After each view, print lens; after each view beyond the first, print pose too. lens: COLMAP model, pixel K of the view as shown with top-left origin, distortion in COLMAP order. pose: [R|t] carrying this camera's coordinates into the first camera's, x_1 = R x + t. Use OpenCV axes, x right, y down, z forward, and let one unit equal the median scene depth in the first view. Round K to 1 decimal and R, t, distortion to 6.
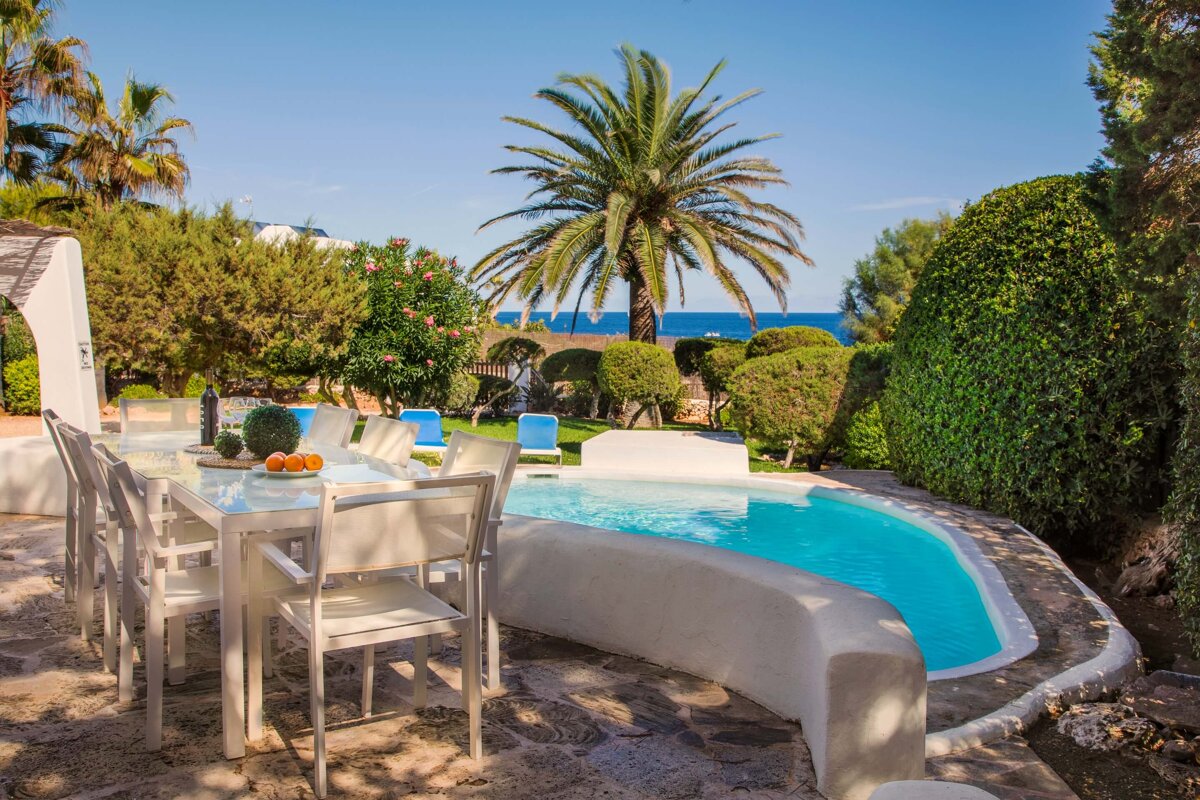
lens RADIAL K [[1053.8, 0, 600.0], [0, 1053.8, 400.0], [0, 0, 1]] dist [0.000429, -0.132588]
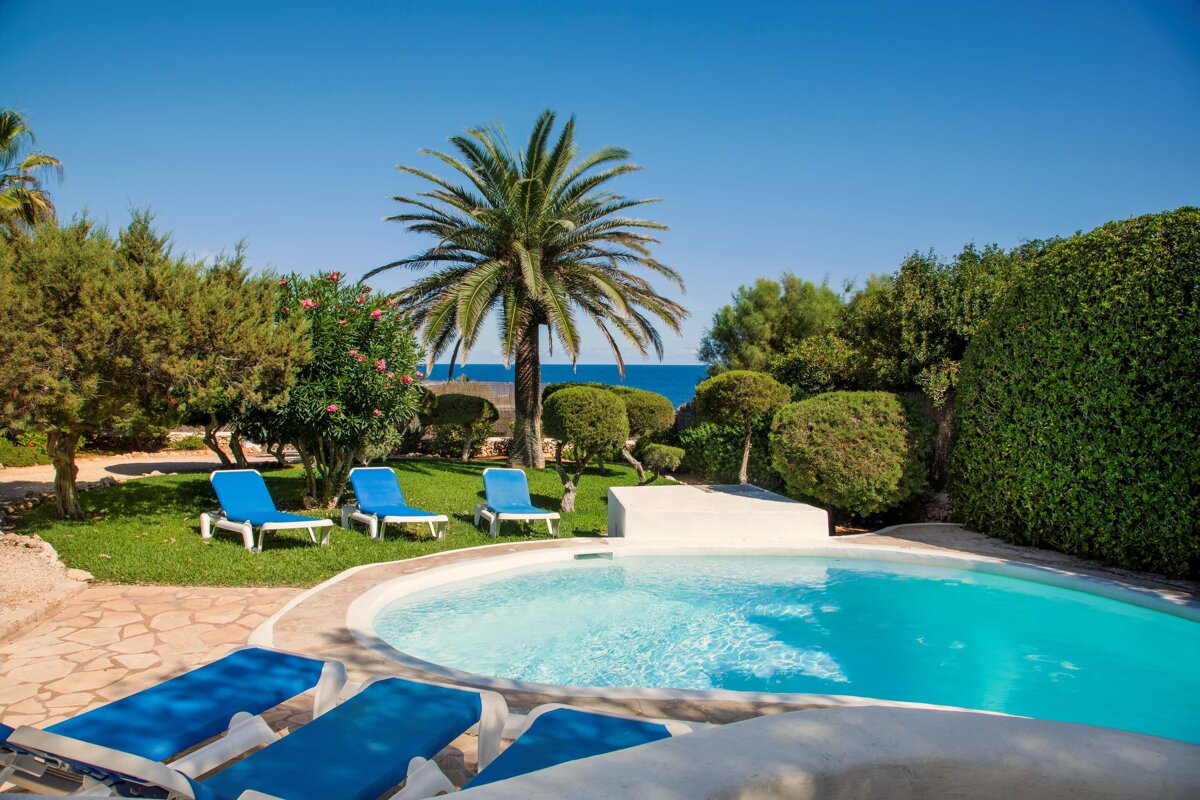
lens RADIAL K [[809.1, 0, 596.8], [0, 809.1, 403.4], [0, 0, 1]] dist [-0.106563, 0.039422]
pose [[0.963932, -0.012155, 0.265872, -0.186345], [0.021212, 0.999287, -0.031222, -0.021204], [-0.265303, 0.035736, 0.963503, 0.356510]]
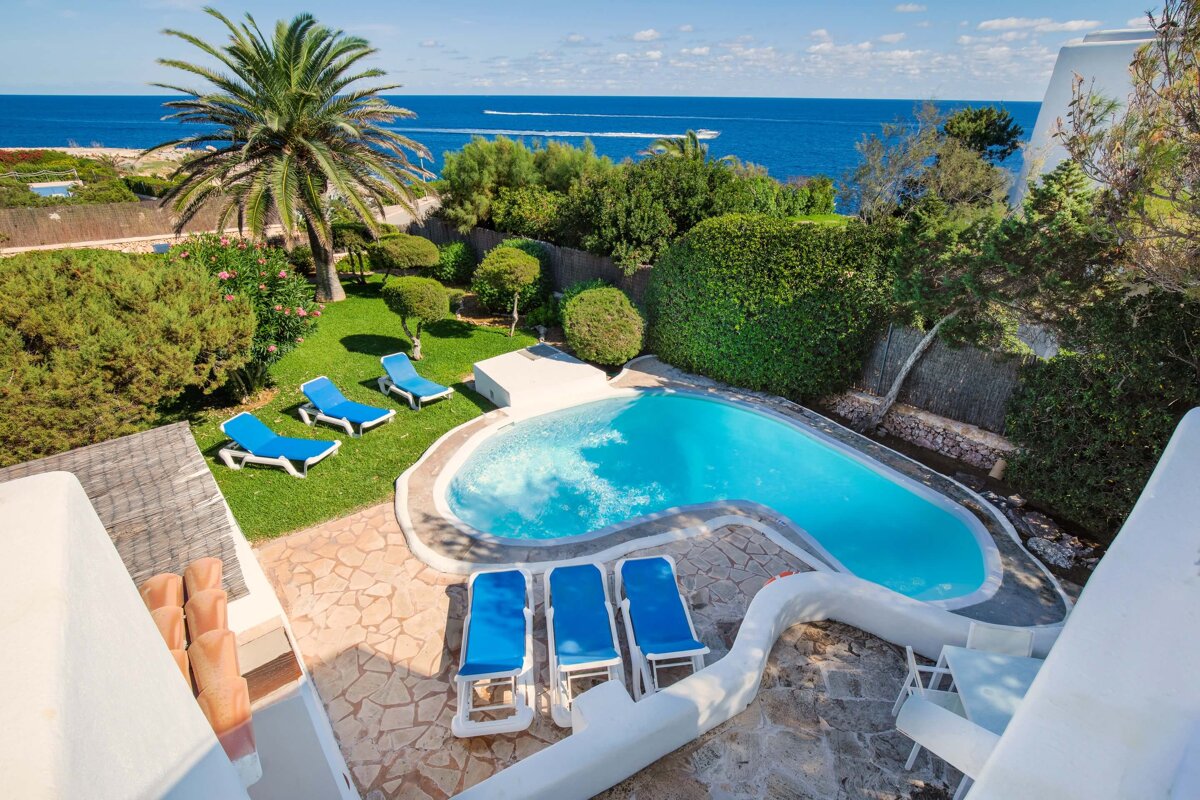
lens RADIAL K [[577.7, 0, 604.4], [0, 577.7, 398.9], [0, 0, 1]] dist [-0.006631, -0.000239]
pose [[0.700791, -0.338447, 0.627969, -0.411263], [0.057530, 0.904236, 0.423141, -0.274171], [-0.711043, -0.260406, 0.653152, 0.315412]]
